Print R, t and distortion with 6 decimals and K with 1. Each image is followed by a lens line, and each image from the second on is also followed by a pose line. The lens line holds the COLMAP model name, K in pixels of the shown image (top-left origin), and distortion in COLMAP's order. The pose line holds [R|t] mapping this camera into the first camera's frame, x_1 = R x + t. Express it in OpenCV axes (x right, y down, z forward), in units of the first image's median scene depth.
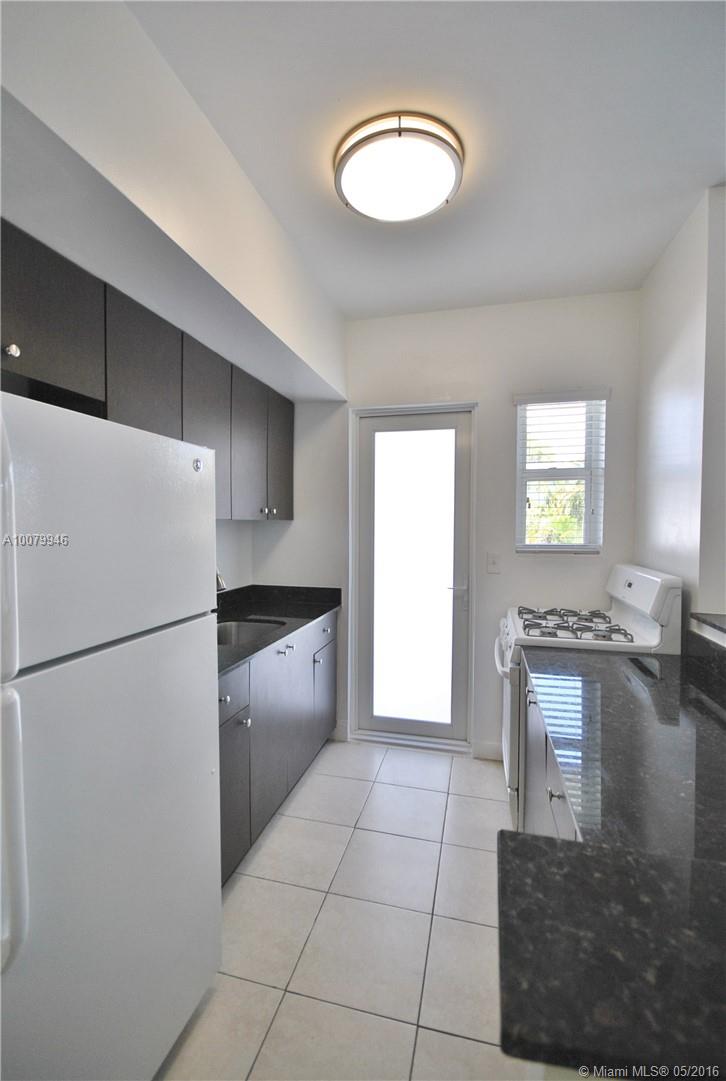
lens RADIAL K [[473.5, 0, 363.0], [0, 473.5, 540.5], [0, 0, 1]] dist [0.001368, 0.000139]
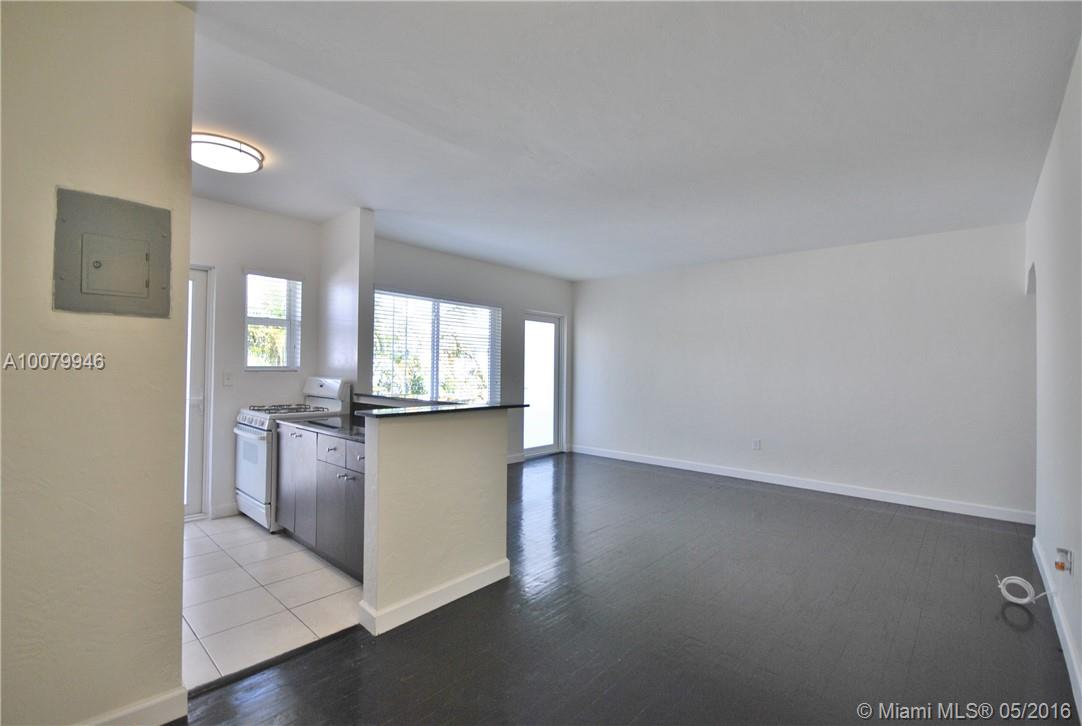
lens RADIAL K [[473.9, 0, 546.3], [0, 473.9, 366.4], [0, 0, 1]] dist [0.001368, 0.000139]
pose [[0.457842, 0.006605, 0.889009, -0.602262], [0.019779, 0.999649, -0.017613, 0.057573], [-0.888814, 0.025648, 0.457550, -0.565603]]
